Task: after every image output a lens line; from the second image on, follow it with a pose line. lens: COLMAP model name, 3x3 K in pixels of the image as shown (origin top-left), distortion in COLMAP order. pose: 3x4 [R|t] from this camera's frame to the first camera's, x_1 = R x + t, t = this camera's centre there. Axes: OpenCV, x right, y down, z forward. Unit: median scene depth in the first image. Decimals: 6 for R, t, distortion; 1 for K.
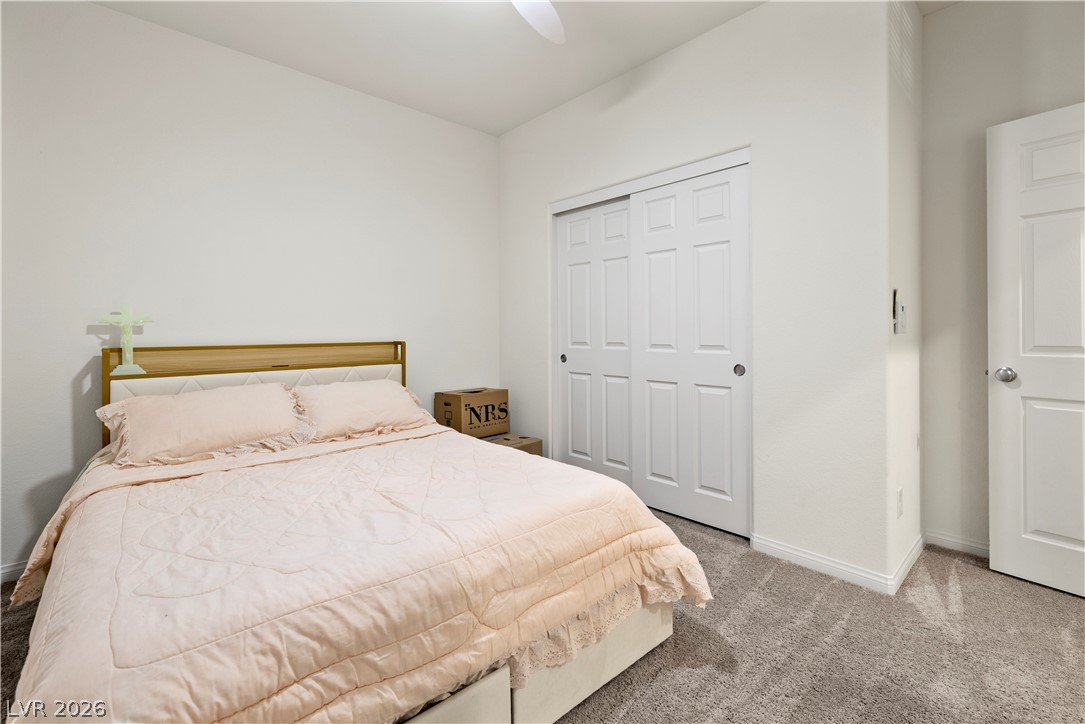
lens RADIAL K [[474.2, 0, 540.5], [0, 474.2, 328.8], [0, 0, 1]] dist [0.000342, -0.000047]
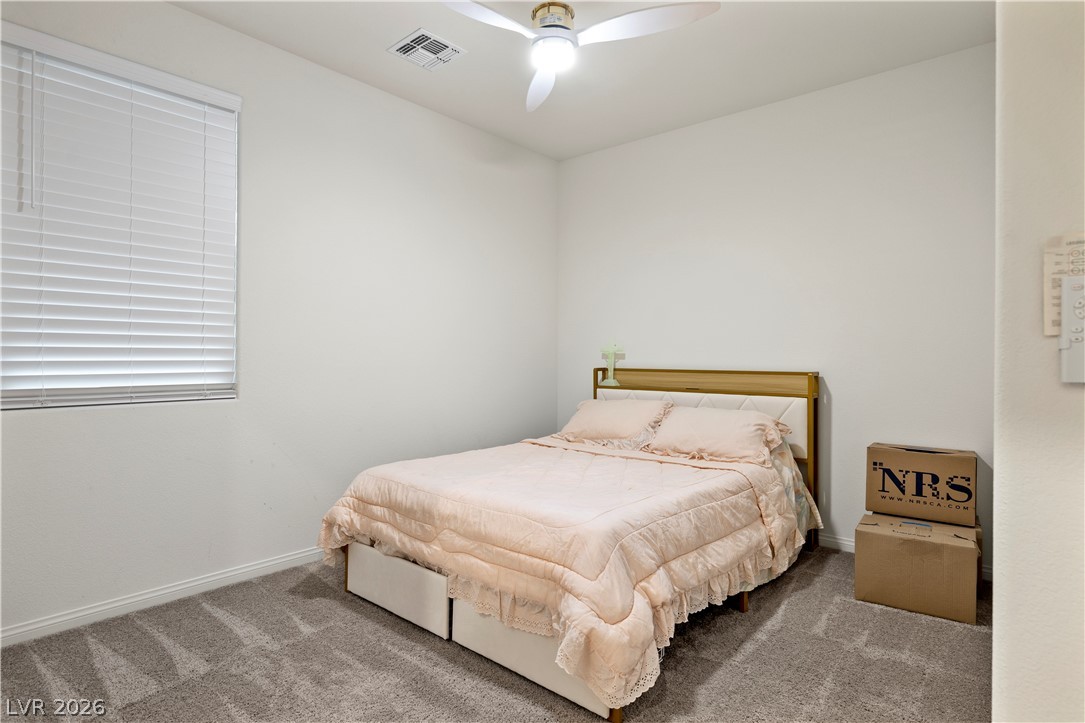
lens RADIAL K [[570.8, 0, 542.5], [0, 570.8, 361.5], [0, 0, 1]] dist [0.000586, 0.000033]
pose [[0.133116, 0.013449, -0.991009, 0.931330], [-0.005281, 0.999903, 0.012861, -0.004234], [0.991086, 0.003521, 0.133174, 0.553983]]
